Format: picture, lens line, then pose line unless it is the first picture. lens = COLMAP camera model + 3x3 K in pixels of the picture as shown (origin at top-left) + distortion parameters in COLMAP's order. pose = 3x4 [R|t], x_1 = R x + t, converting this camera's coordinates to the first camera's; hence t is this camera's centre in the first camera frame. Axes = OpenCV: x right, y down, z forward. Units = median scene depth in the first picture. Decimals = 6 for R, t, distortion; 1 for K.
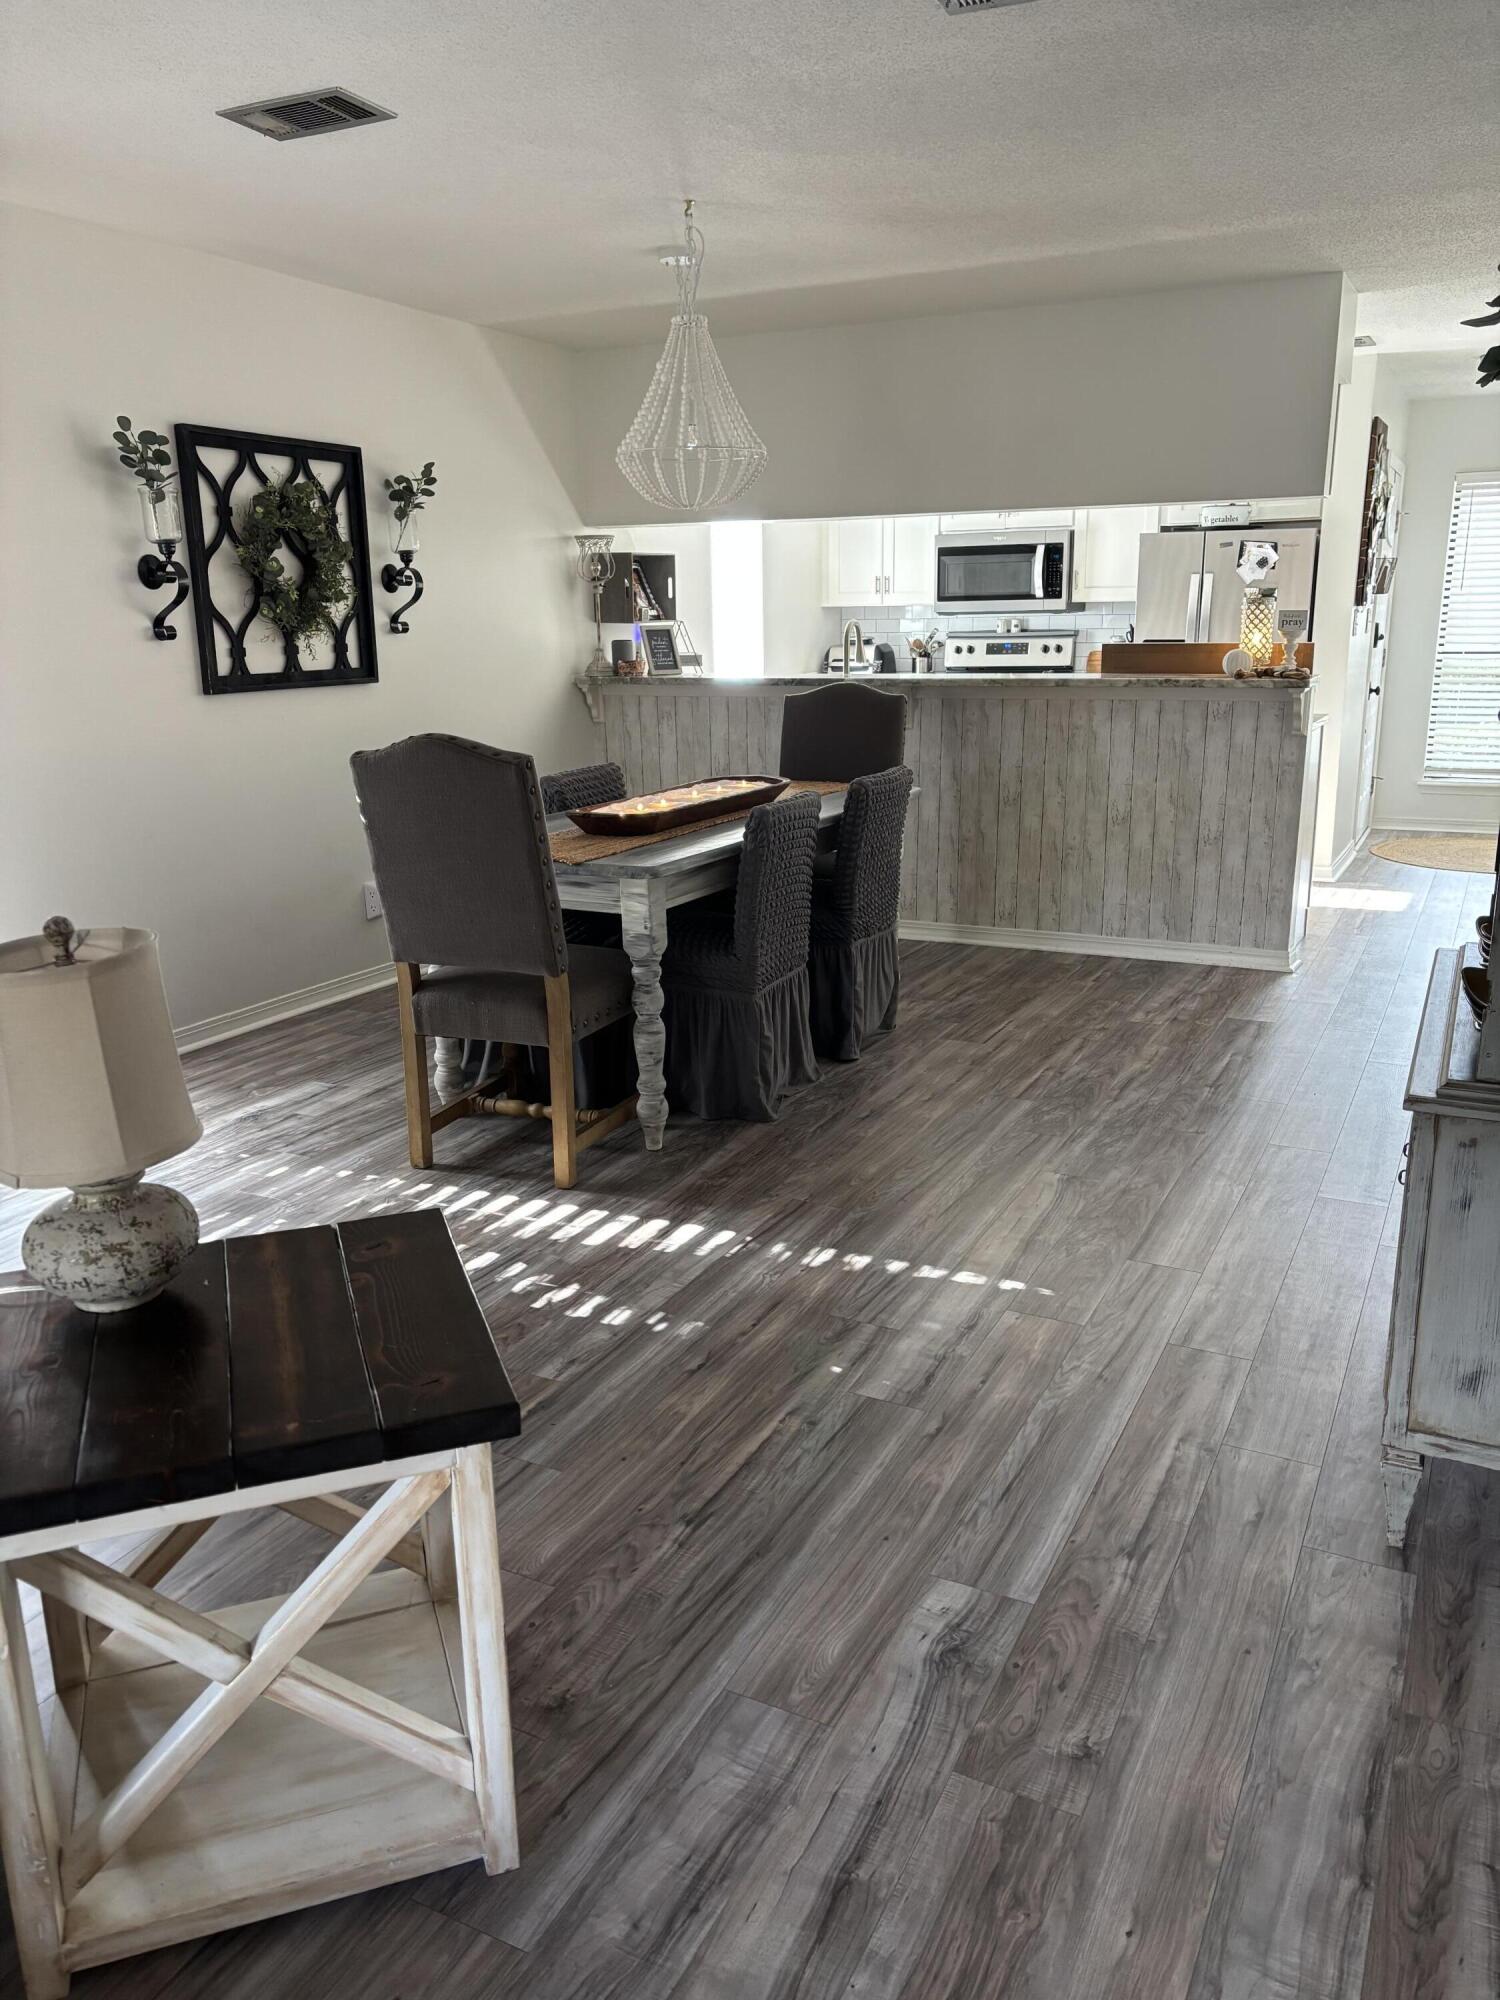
lens RADIAL K [[1504.1, 0, 762.9], [0, 1504.1, 996.5], [0, 0, 1]] dist [0.047412, -0.051893]
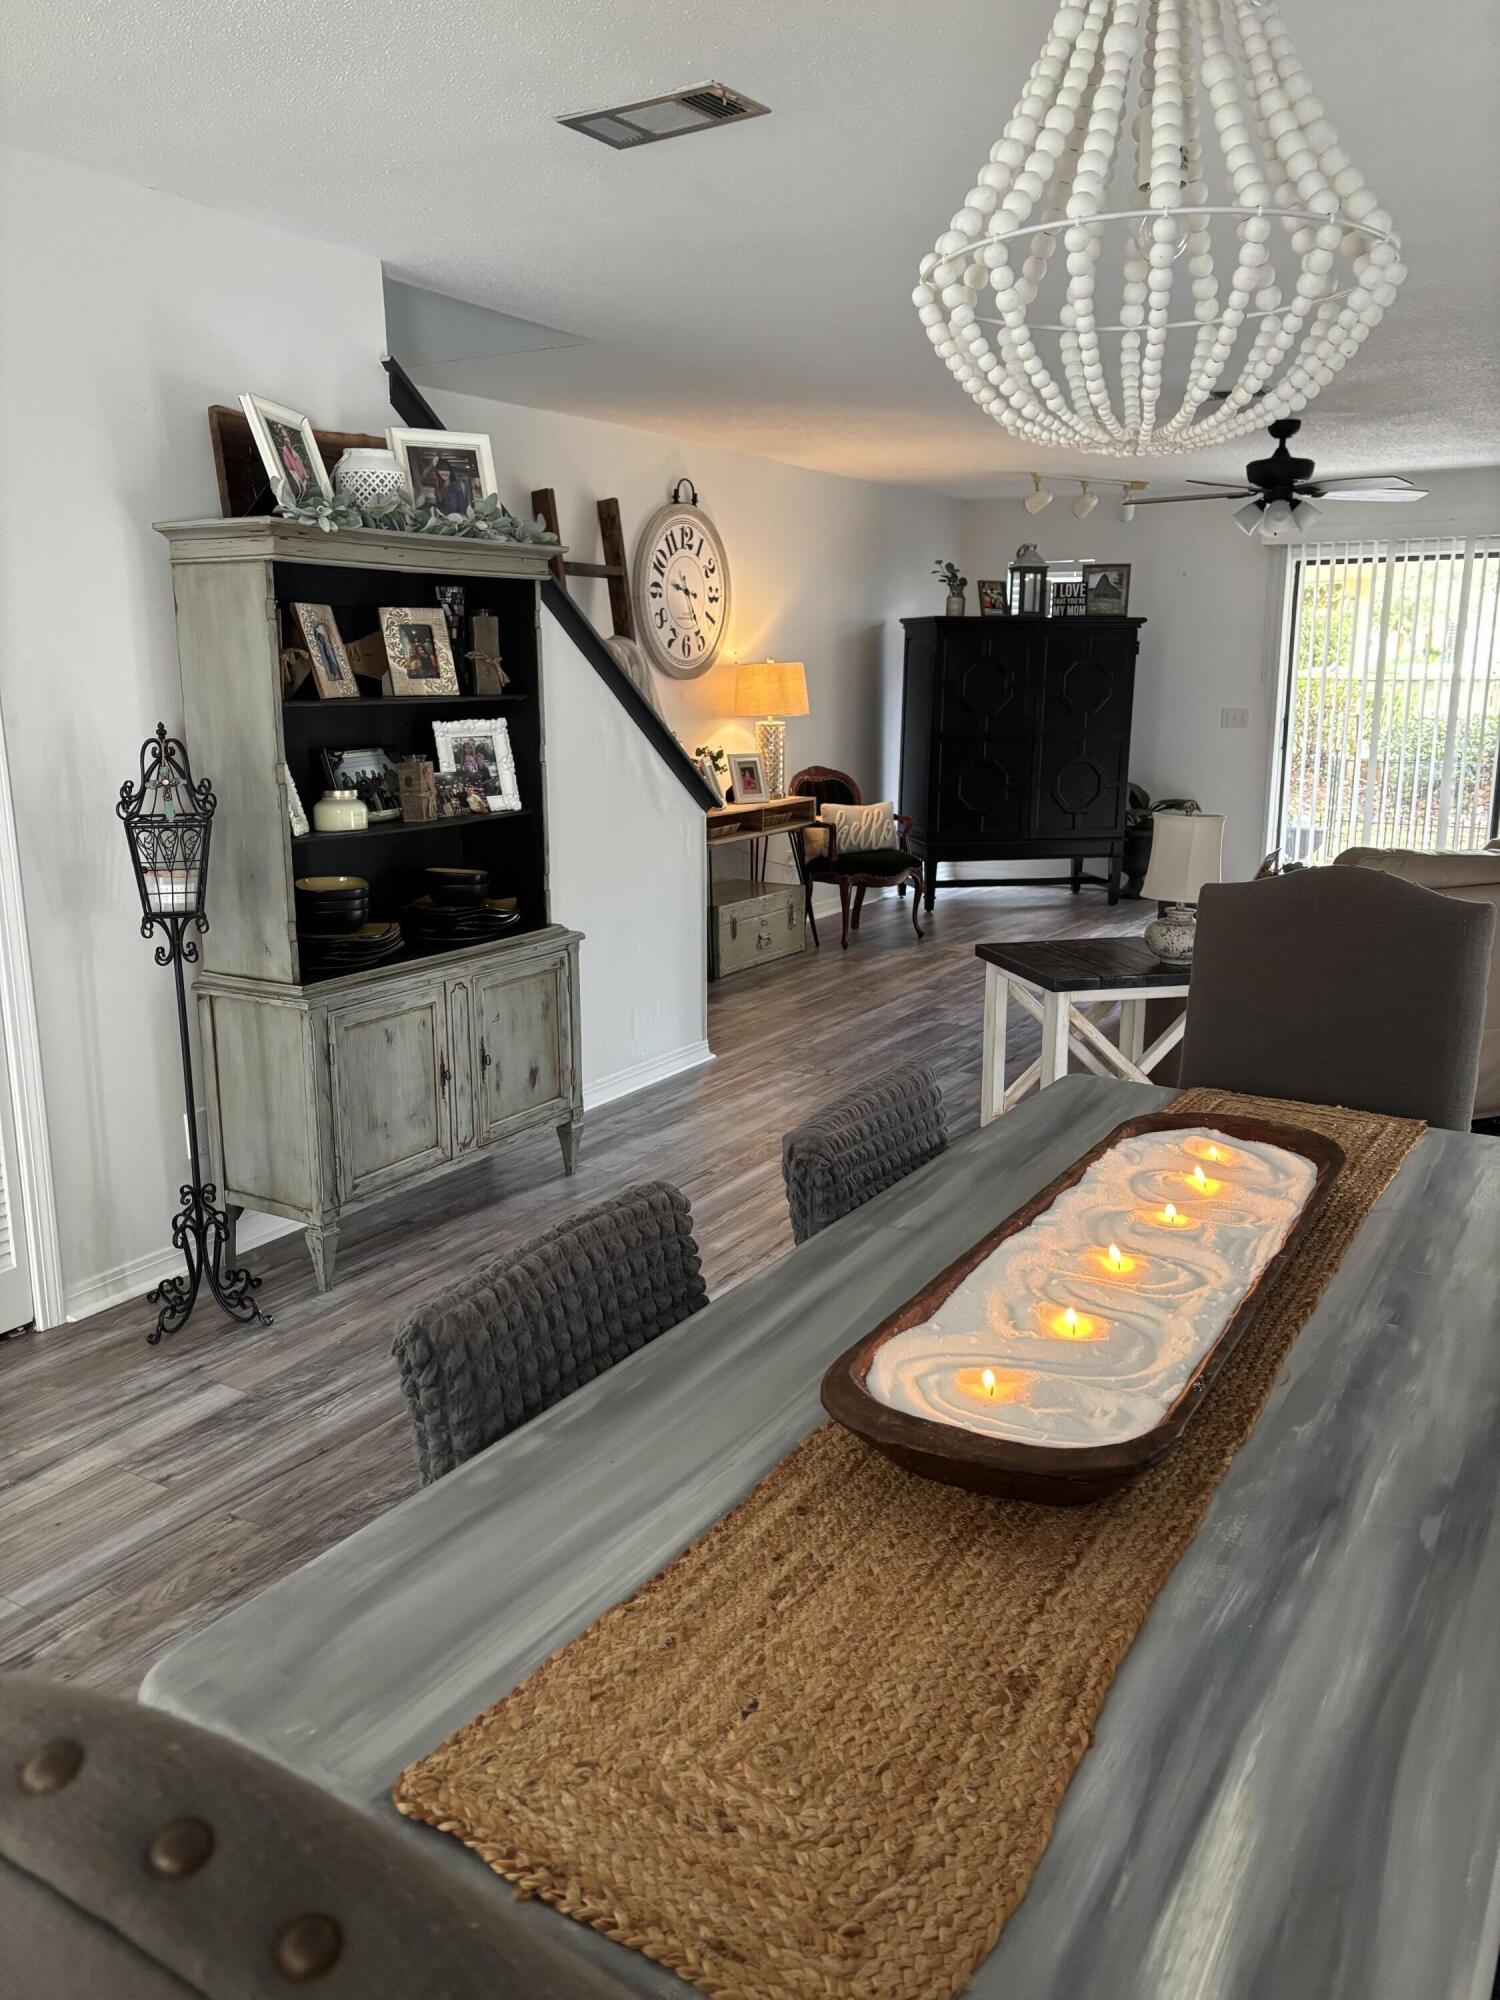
lens RADIAL K [[1504.1, 0, 783.2], [0, 1504.1, 1018.4], [0, 0, 1]] dist [0.047412, -0.051893]
pose [[-0.997780, -0.002649, 0.066542, 0.007272], [0.028991, 0.882275, 0.469842, -0.298337], [-0.059953, 0.470728, -0.880239, 1.079288]]
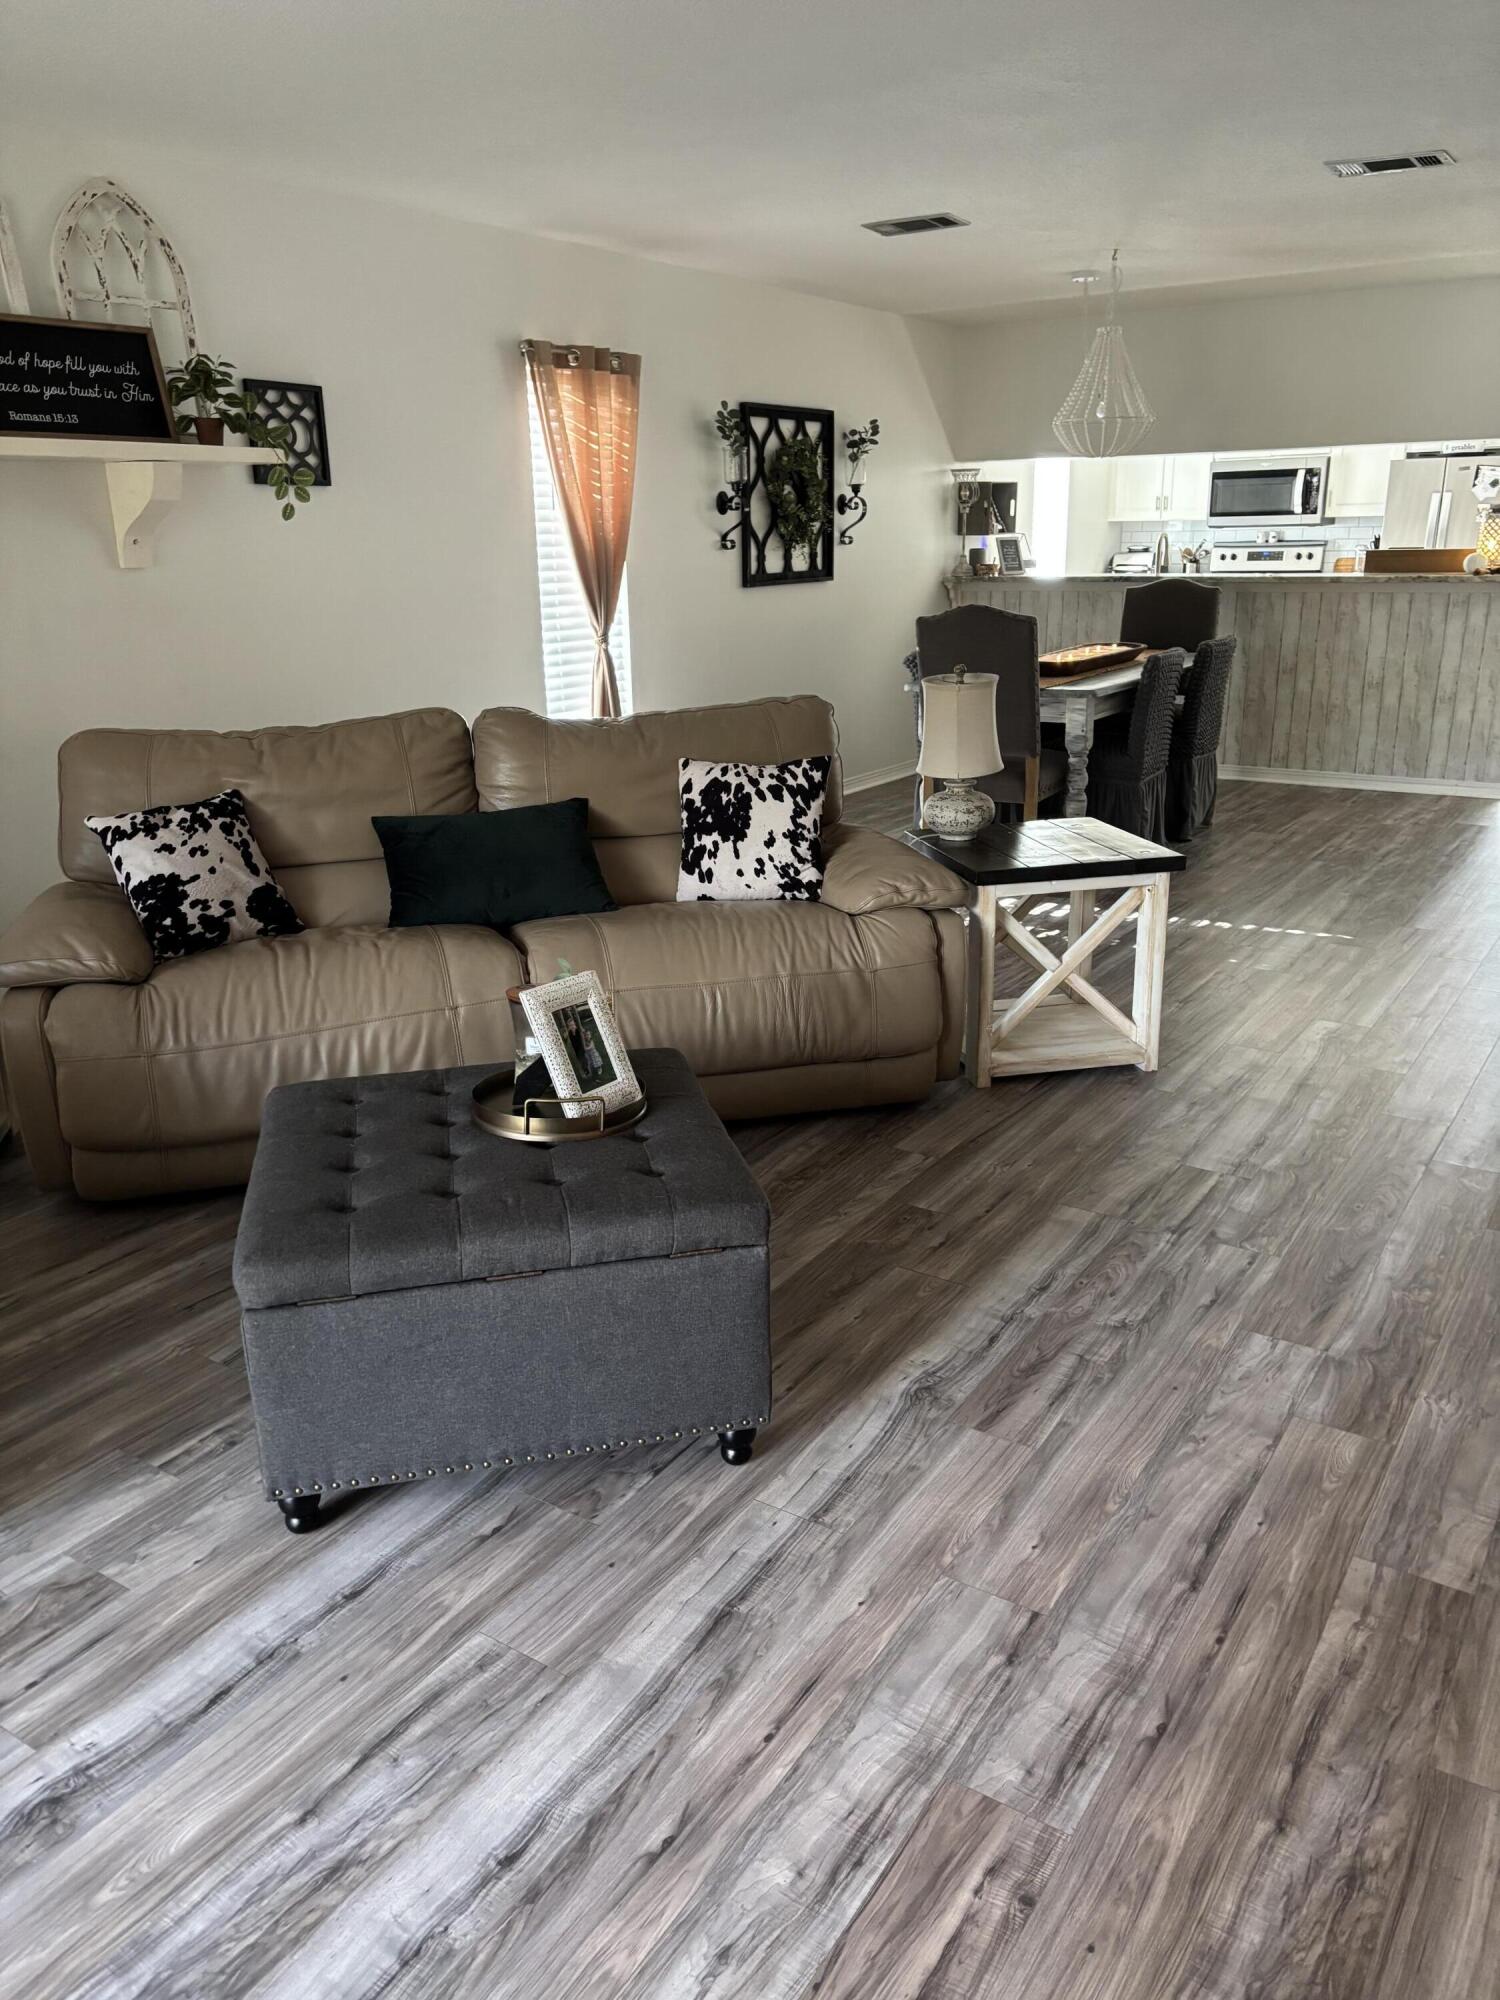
lens RADIAL K [[1504.1, 0, 739.7], [0, 1504.1, 1001.4], [0, 0, 1]] dist [0.047412, -0.051893]
pose [[0.993003, 0.032806, -0.113444, -0.170302], [-0.026455, 0.998021, 0.057046, 0.108302], [0.115091, -0.053646, 0.991905, -0.435357]]
